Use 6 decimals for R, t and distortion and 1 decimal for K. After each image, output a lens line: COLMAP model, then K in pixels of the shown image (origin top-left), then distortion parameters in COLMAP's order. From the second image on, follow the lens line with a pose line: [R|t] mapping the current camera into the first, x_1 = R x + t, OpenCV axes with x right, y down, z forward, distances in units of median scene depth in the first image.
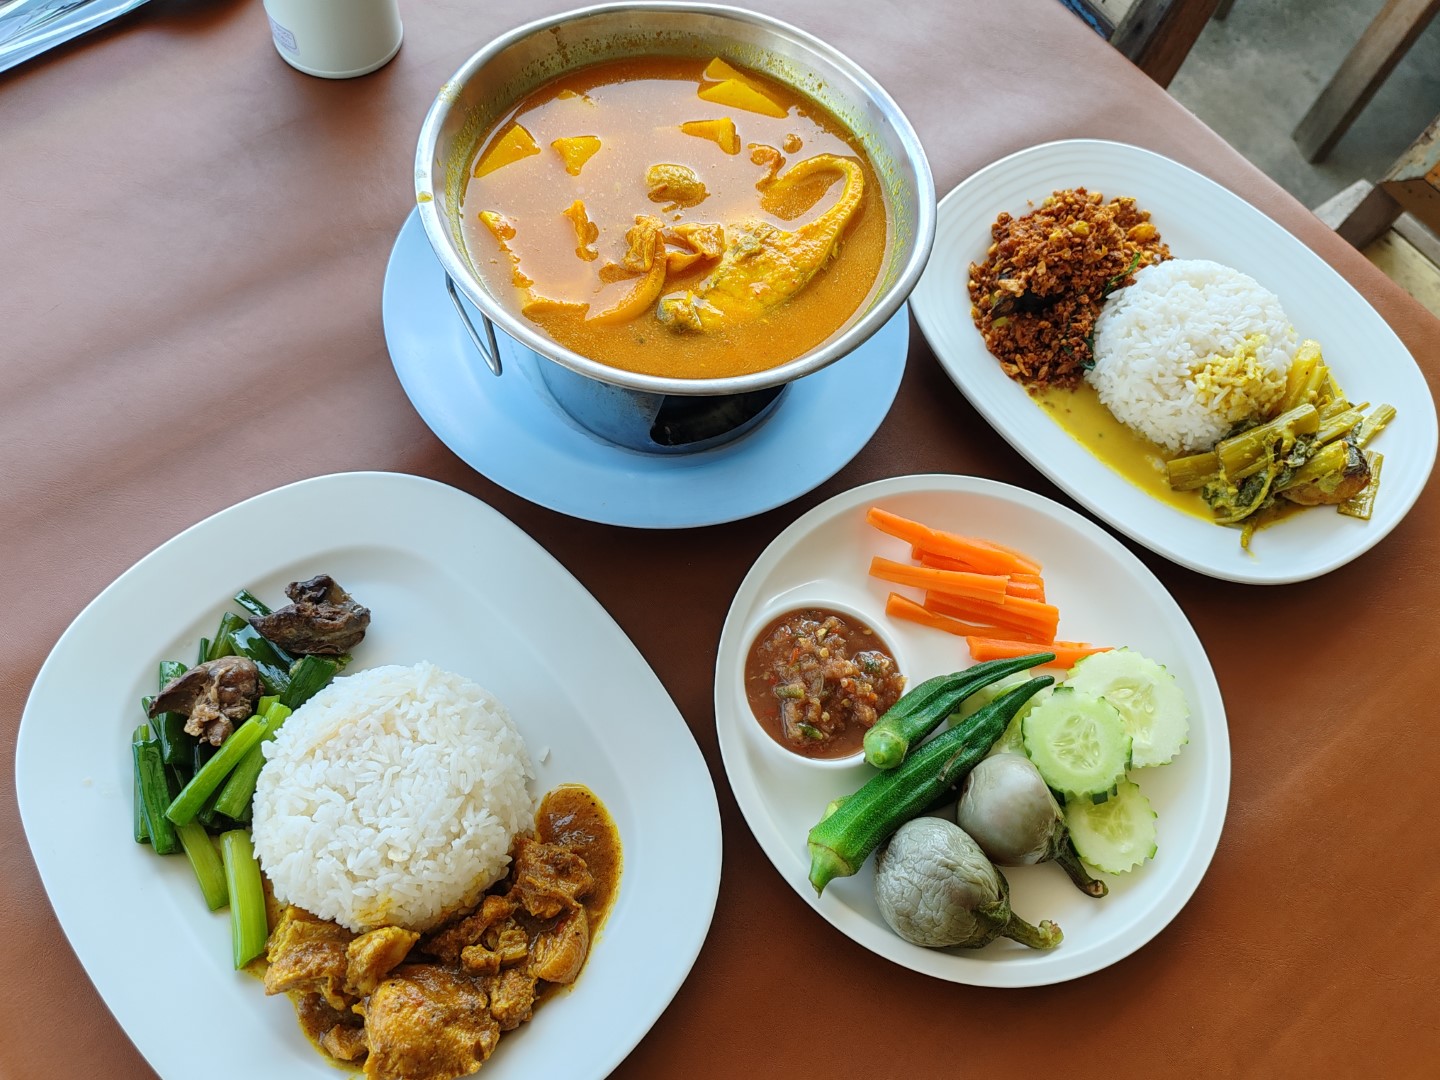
lens RADIAL K [[1116.3, 0, 721.1], [0, 1116.3, 533.5], [0, 0, 1]] dist [-0.000993, -0.017615]
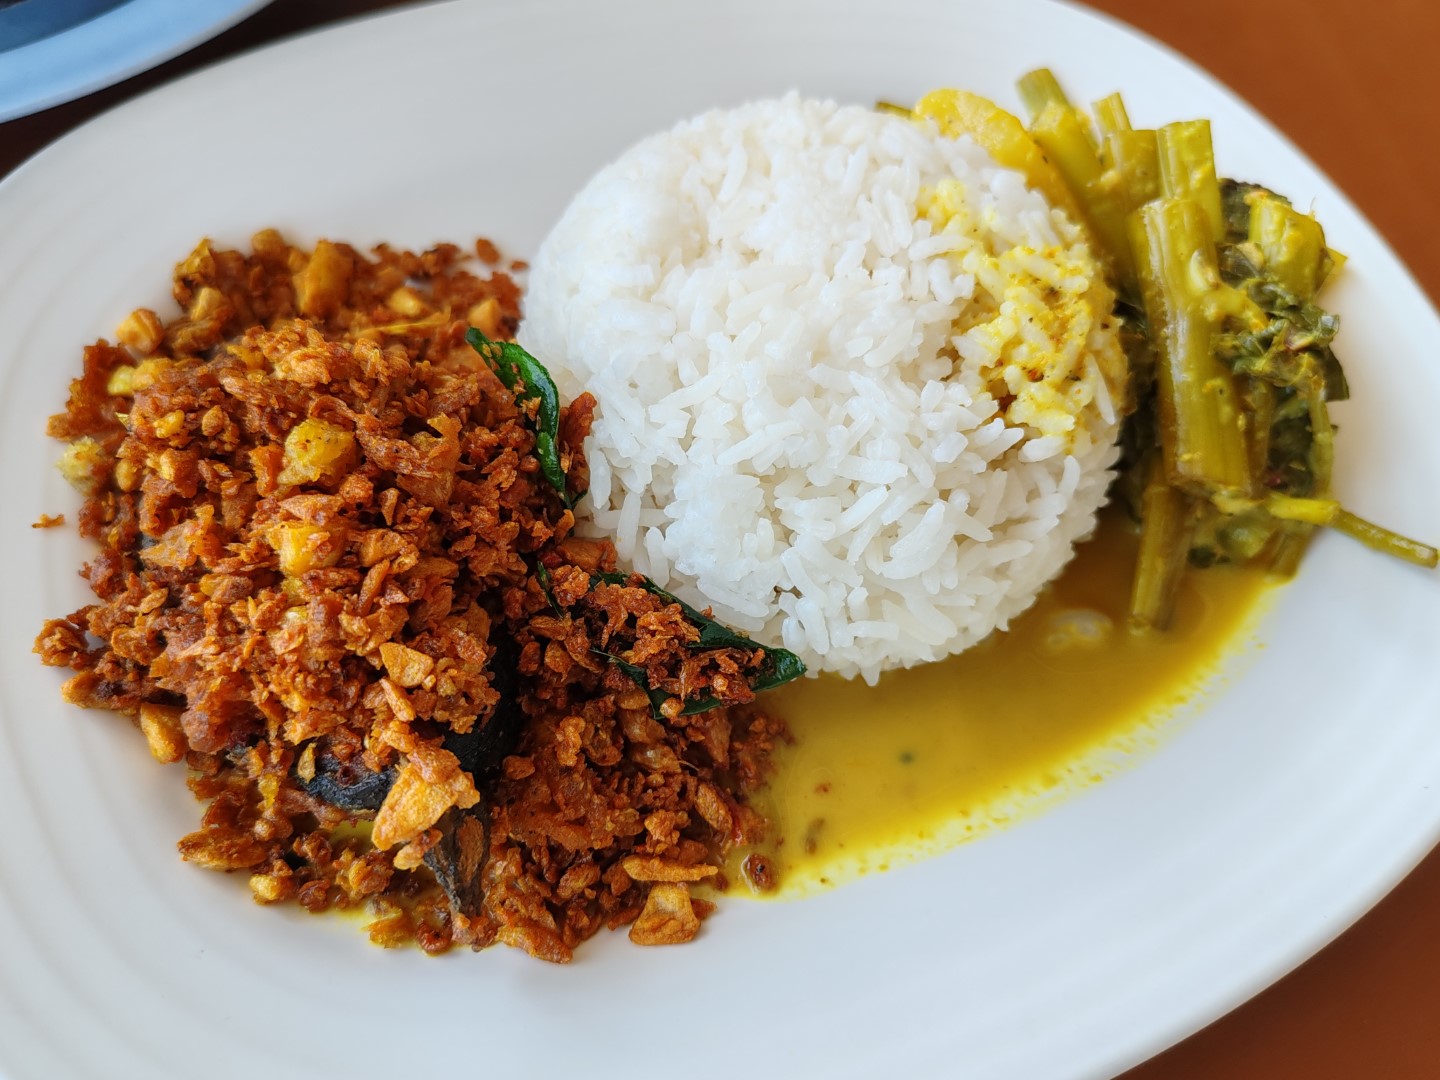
lens RADIAL K [[1116.3, 0, 717.4], [0, 1116.3, 536.1], [0, 0, 1]] dist [-0.000993, -0.017615]
pose [[0.310801, -0.838449, 0.447667, 0.222458], [0.801955, 0.484133, 0.349977, -0.285444], [-0.510168, 0.250236, 0.822867, 0.756134]]
